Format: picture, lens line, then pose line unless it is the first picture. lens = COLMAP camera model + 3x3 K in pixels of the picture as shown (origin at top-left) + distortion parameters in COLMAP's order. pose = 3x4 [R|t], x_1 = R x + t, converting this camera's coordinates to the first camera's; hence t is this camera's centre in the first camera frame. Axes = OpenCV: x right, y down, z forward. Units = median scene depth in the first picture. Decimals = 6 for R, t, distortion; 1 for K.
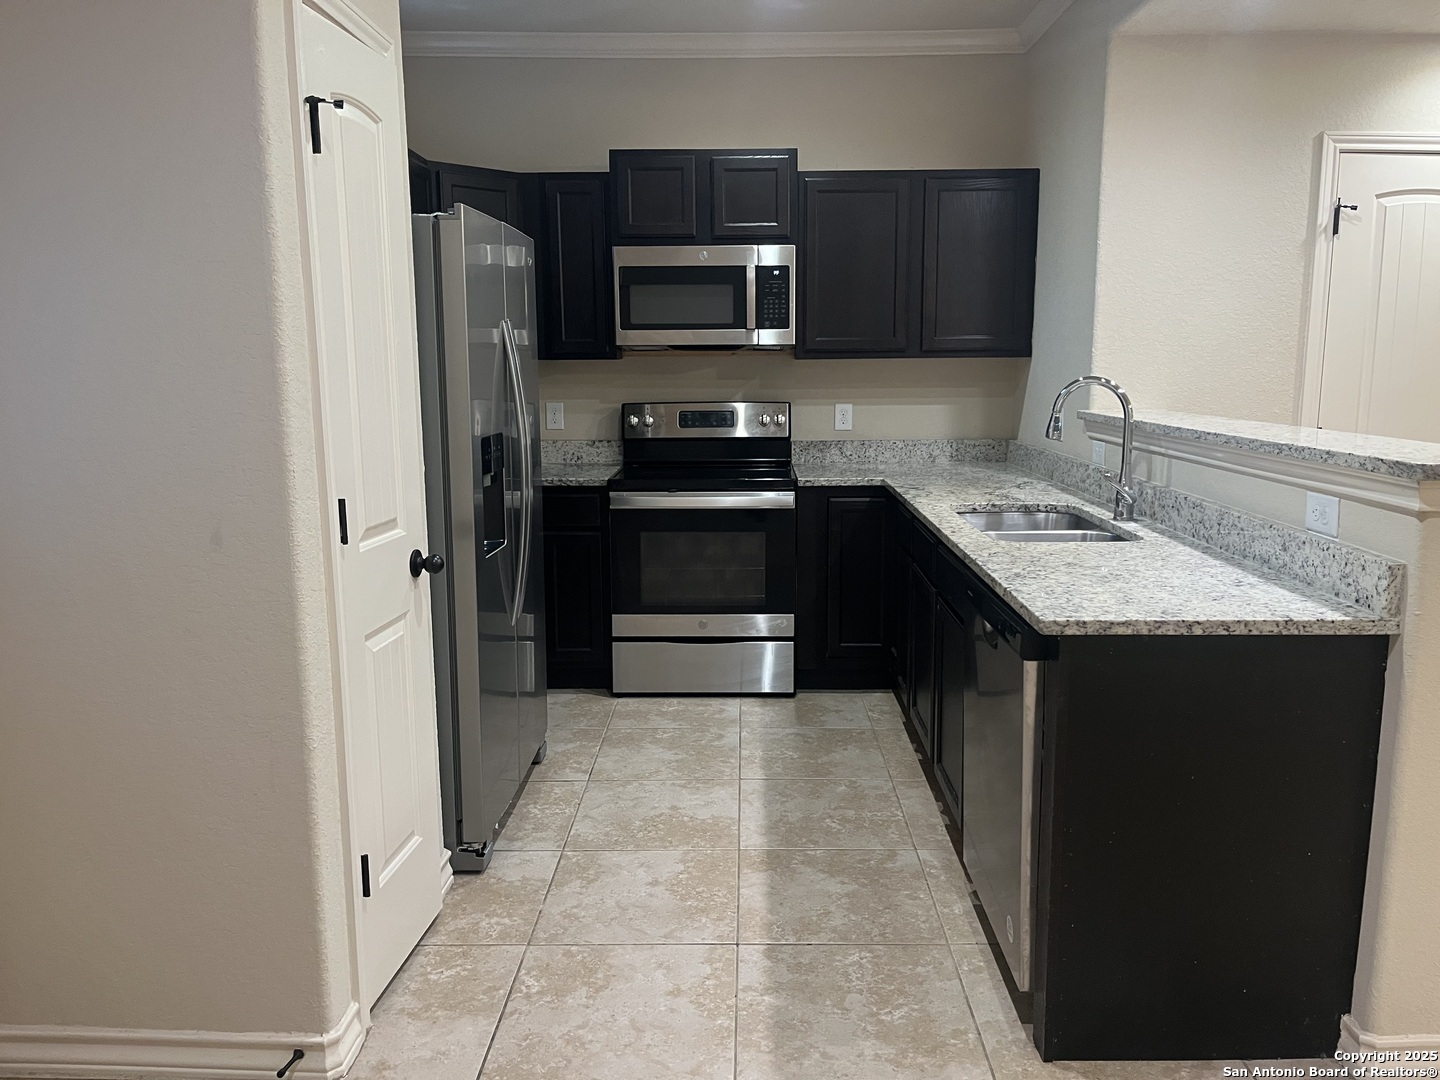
lens RADIAL K [[1083.0, 0, 728.6], [0, 1083.0, 528.7], [0, 0, 1]] dist [0.064033, -0.093786]
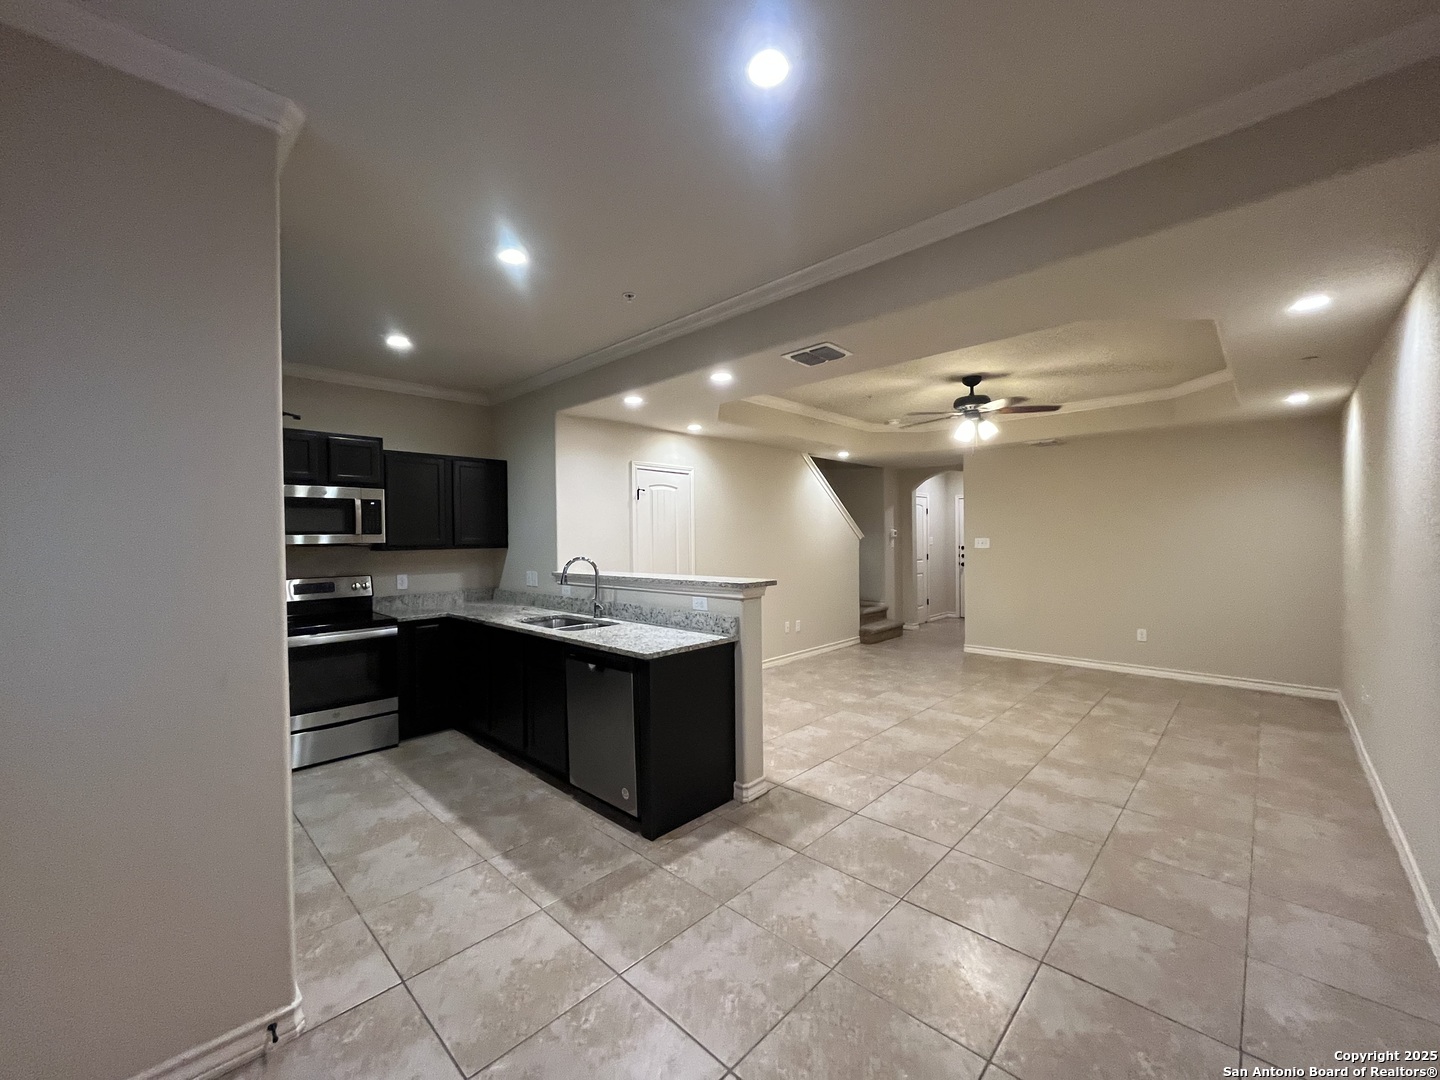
lens RADIAL K [[576.8, 0, 719.4], [0, 576.8, 542.5], [0, 0, 1]] dist [-0.003817, -0.000186]
pose [[0.680472, -0.010748, 0.732695, -0.365356], [0.124661, 0.987015, -0.101296, -0.009299], [-0.722092, 0.160268, 0.672976, -0.042664]]
